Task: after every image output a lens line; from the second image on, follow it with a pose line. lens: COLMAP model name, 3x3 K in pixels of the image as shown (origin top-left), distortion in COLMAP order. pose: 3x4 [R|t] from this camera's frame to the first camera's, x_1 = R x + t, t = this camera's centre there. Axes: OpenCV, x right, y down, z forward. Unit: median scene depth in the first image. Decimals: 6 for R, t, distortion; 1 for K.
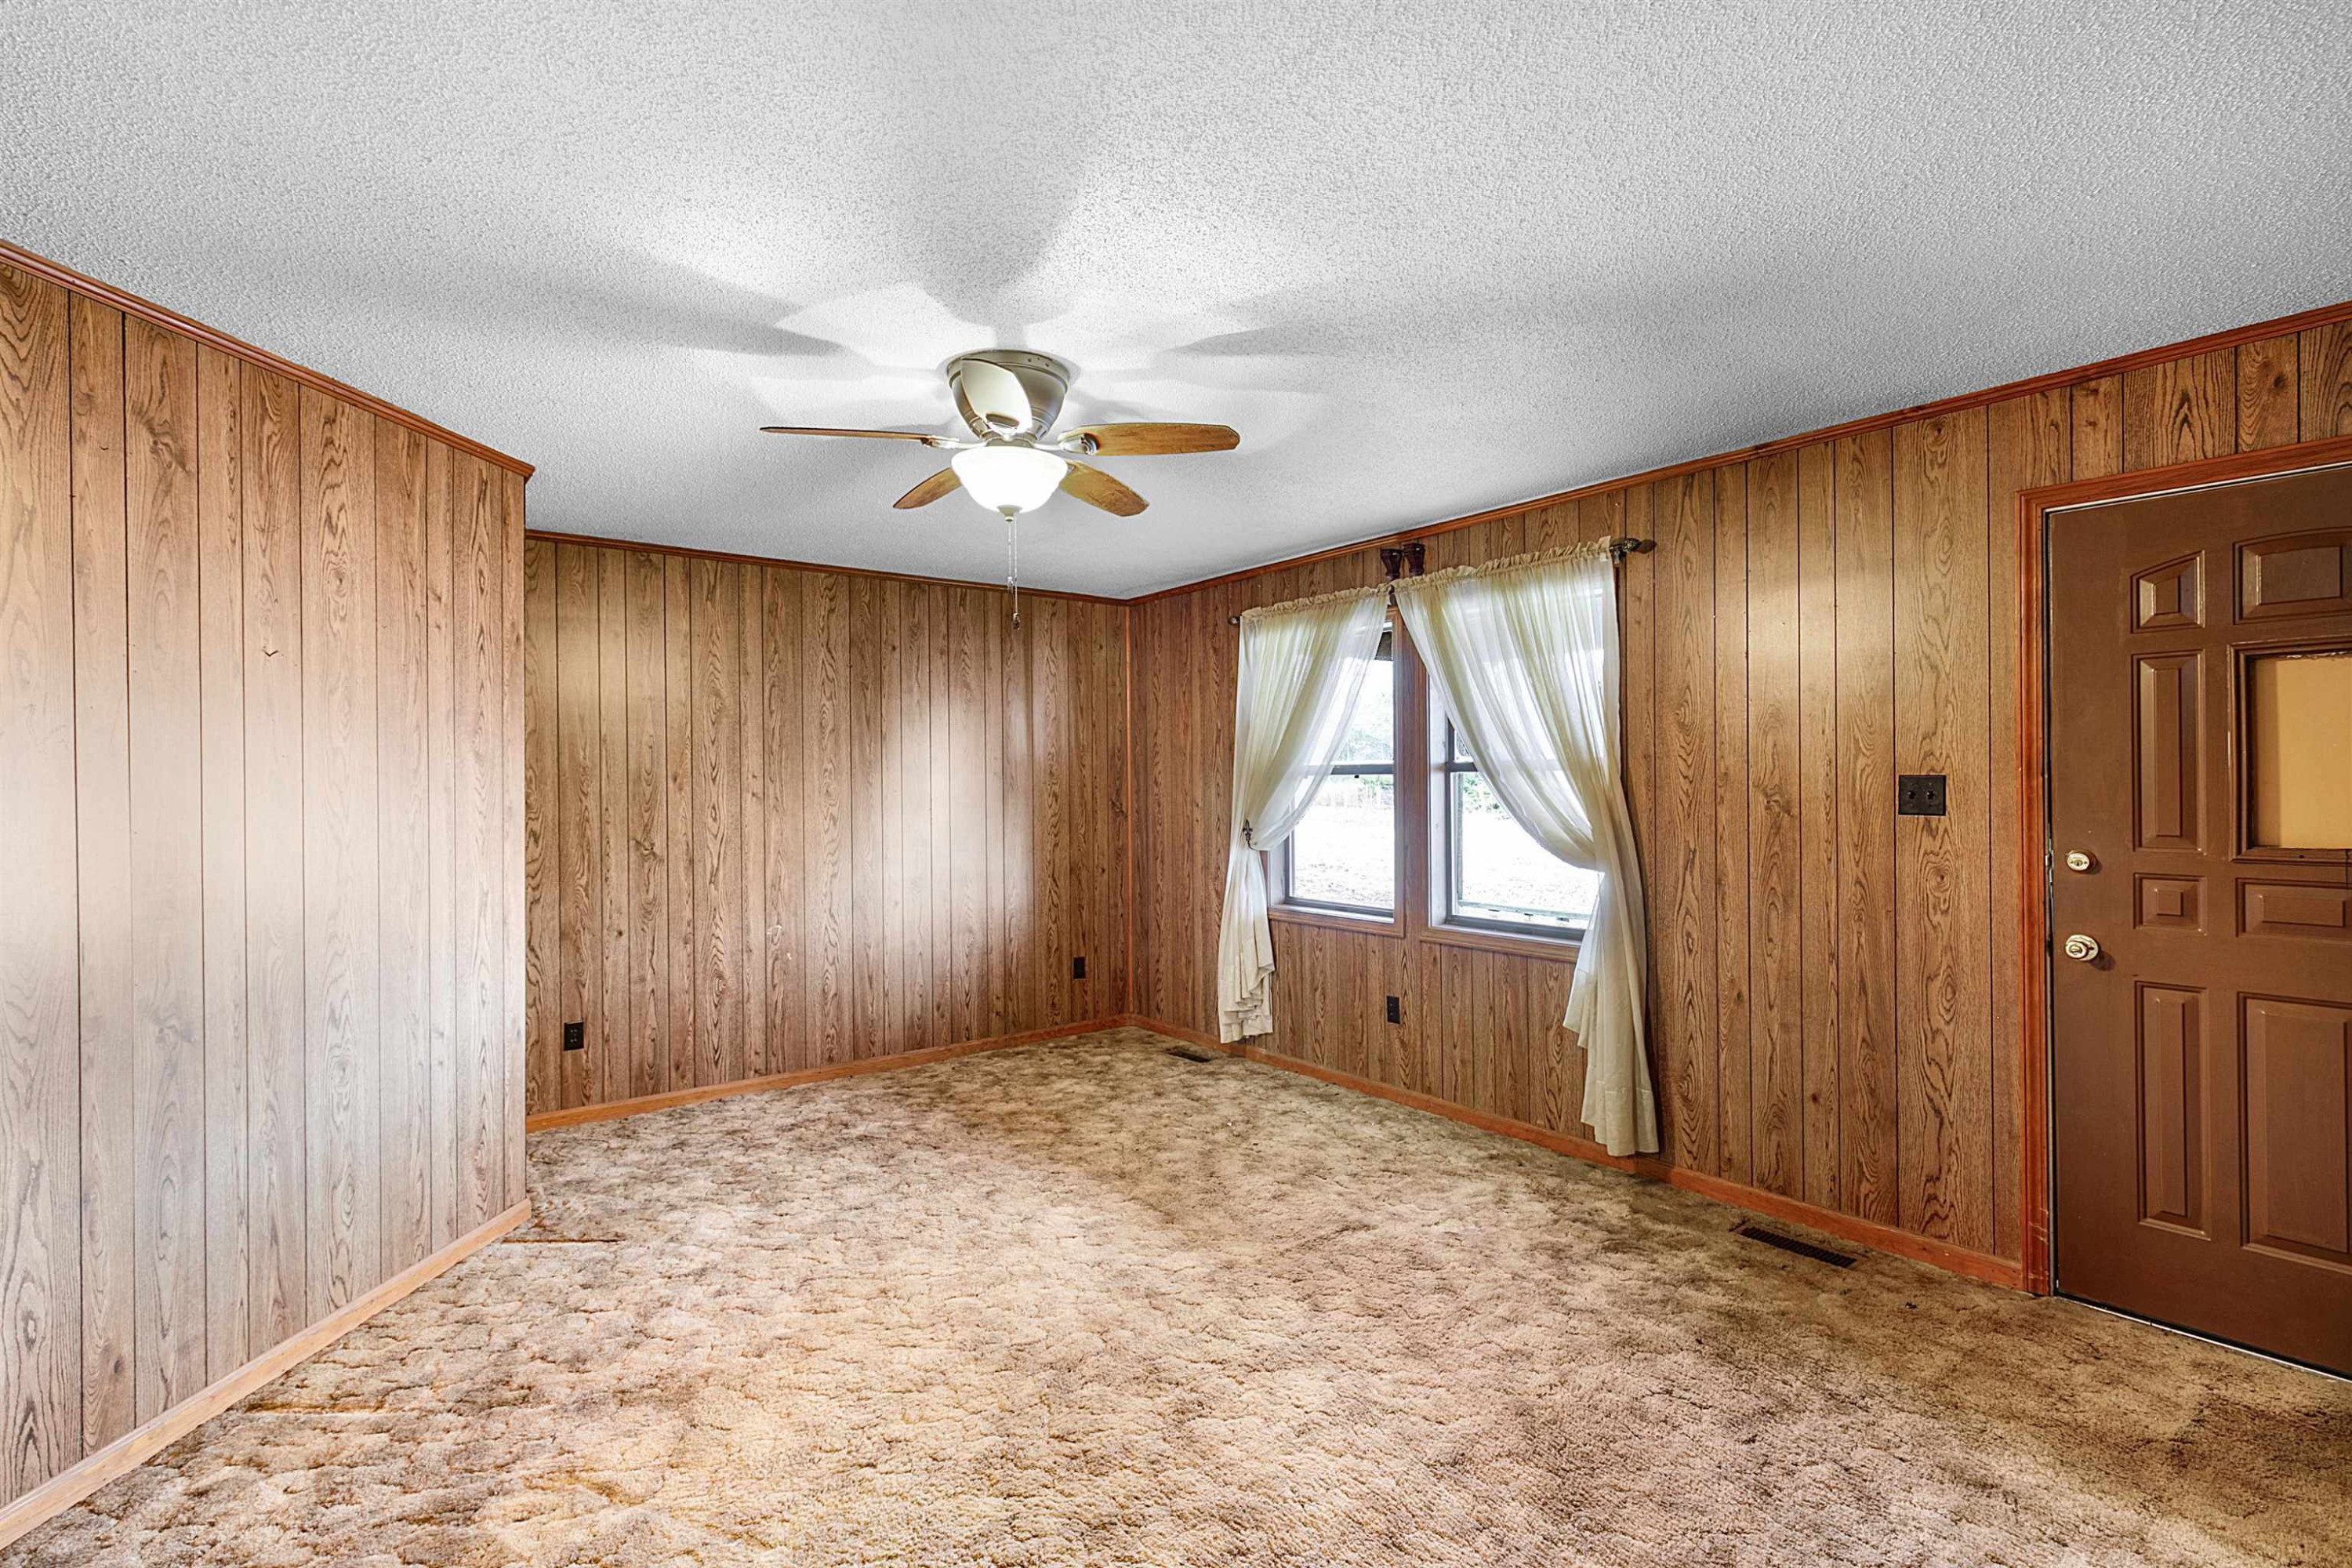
lens RADIAL K [[1086.1, 0, 1186.4], [0, 1086.1, 790.4], [0, 0, 1]] dist [0.010994, -0.002109]
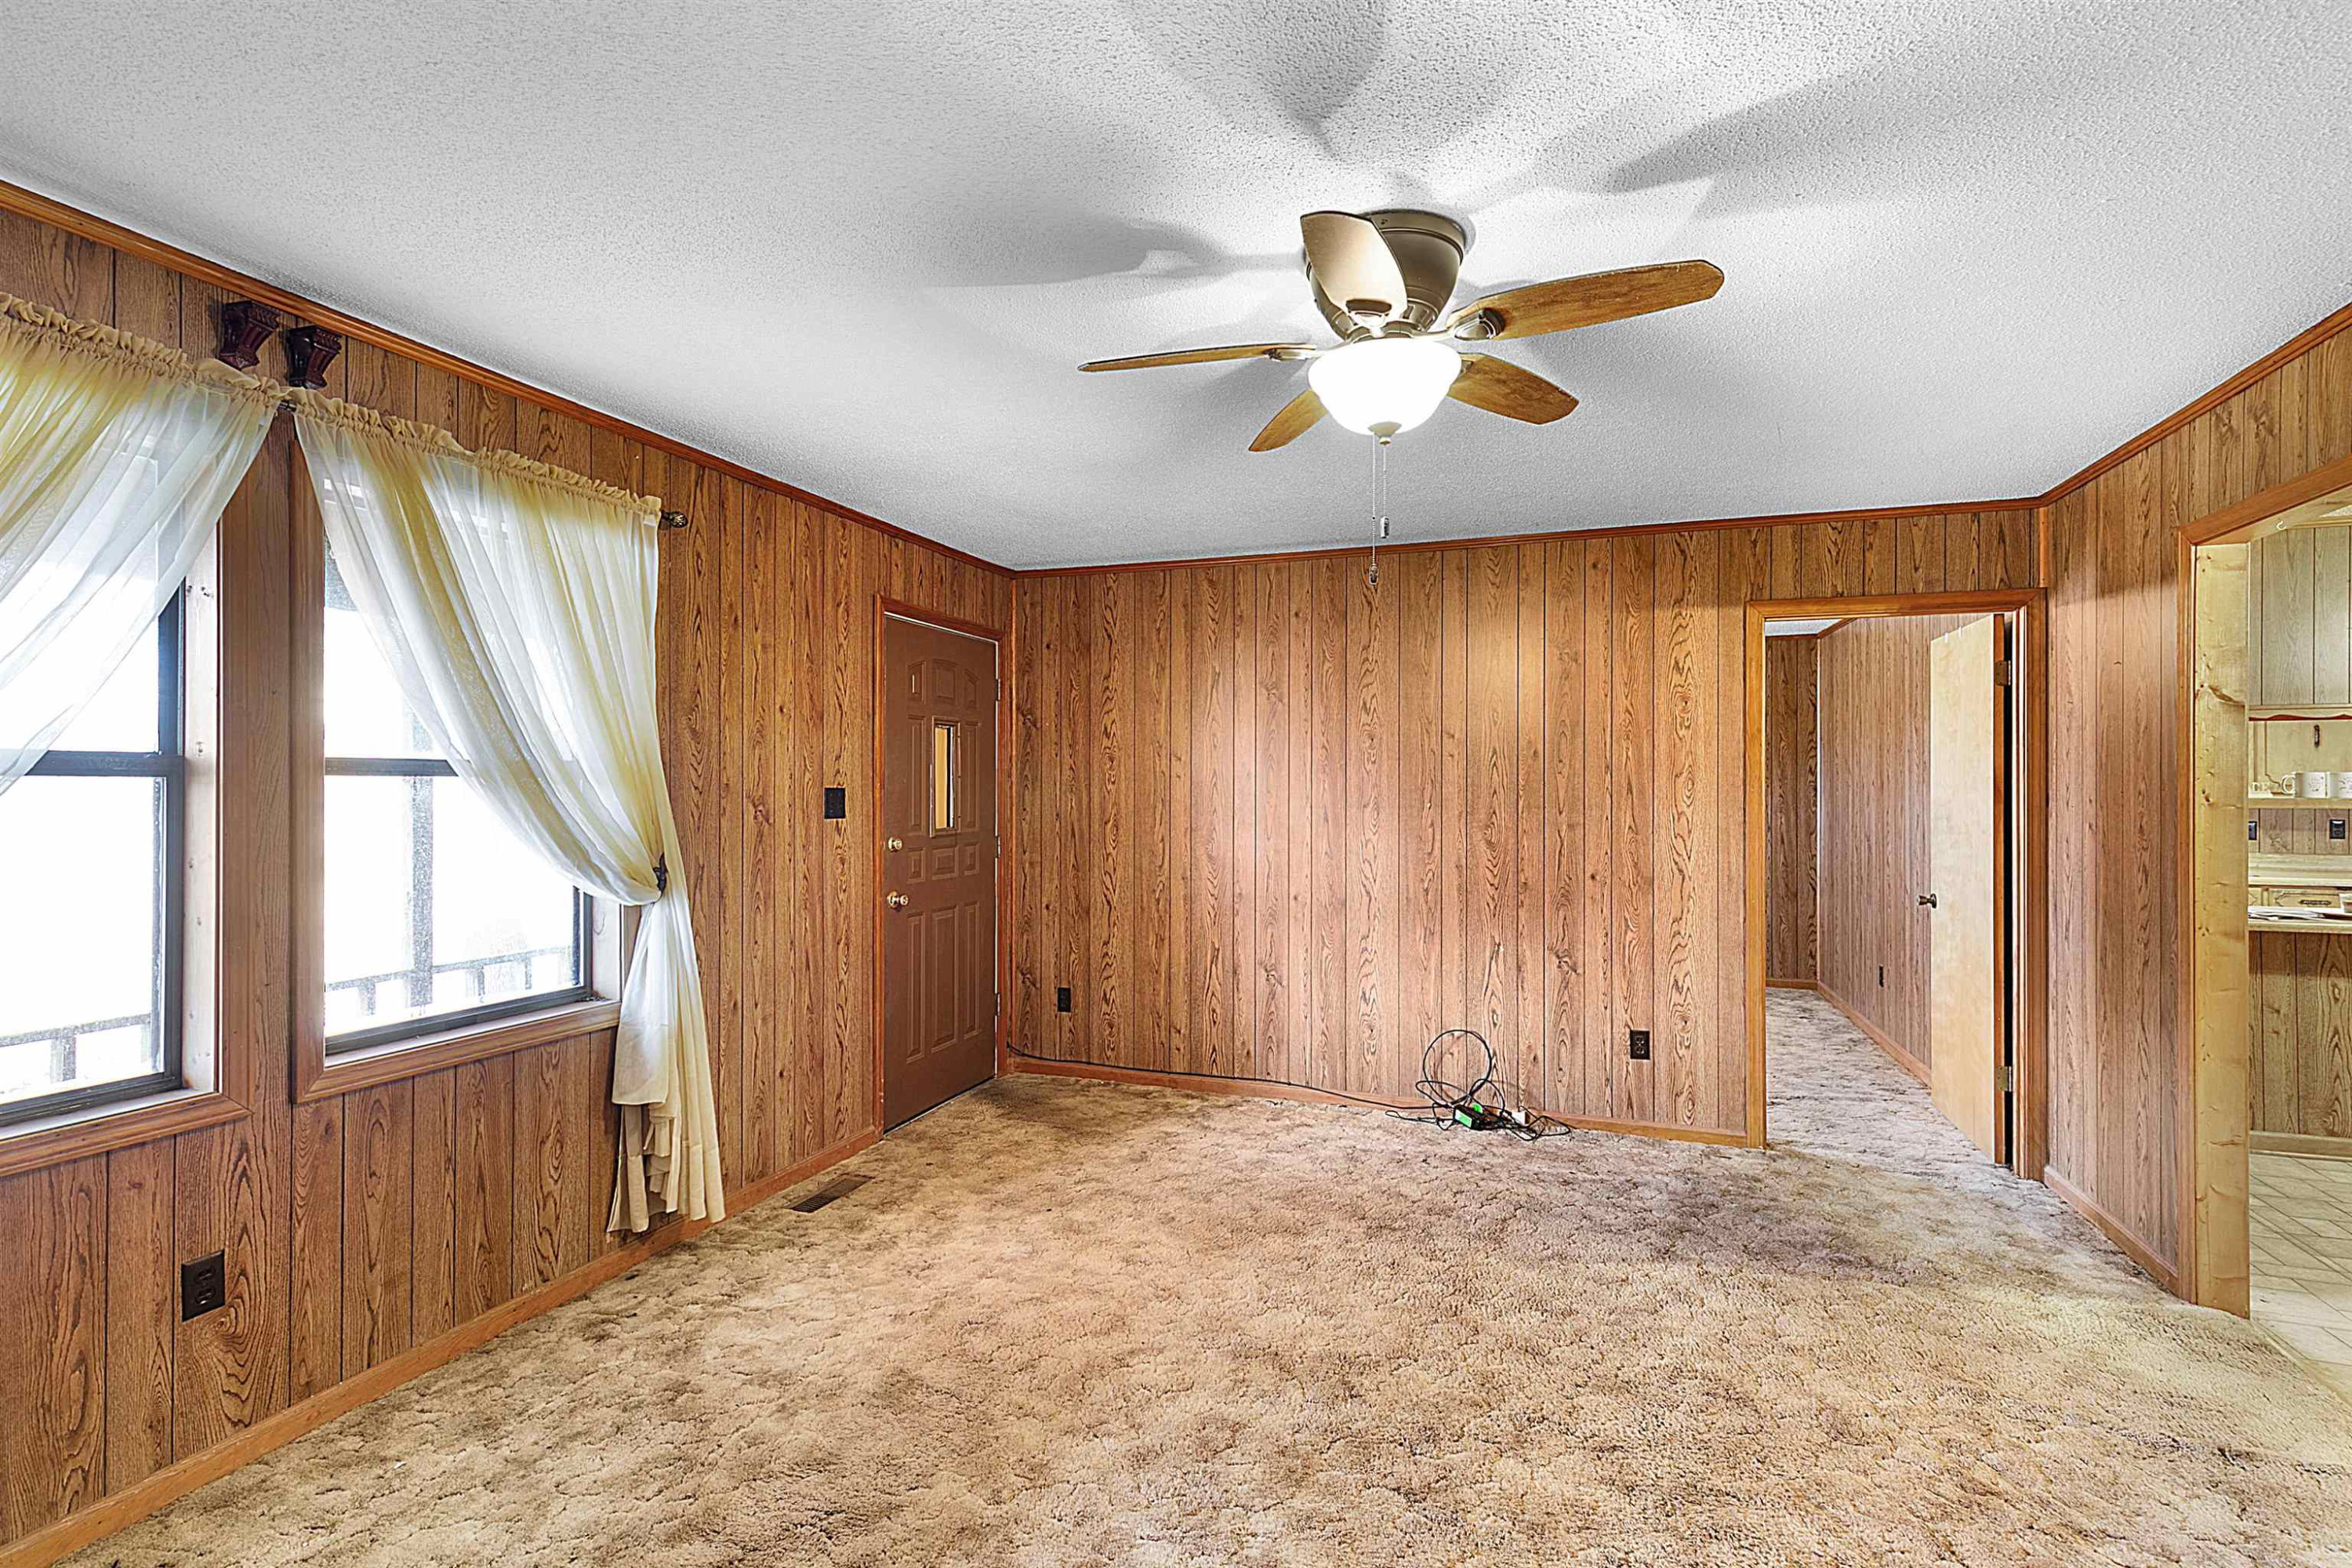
lens RADIAL K [[1086.1, 0, 1185.1], [0, 1086.1, 776.8], [0, 0, 1]] dist [0.010994, -0.002109]
pose [[-0.533739, 0.016498, 0.845489, -0.638940], [0.010571, 0.999862, -0.012837, -0.006005], [-0.845583, 0.002086, -0.533839, 1.328185]]
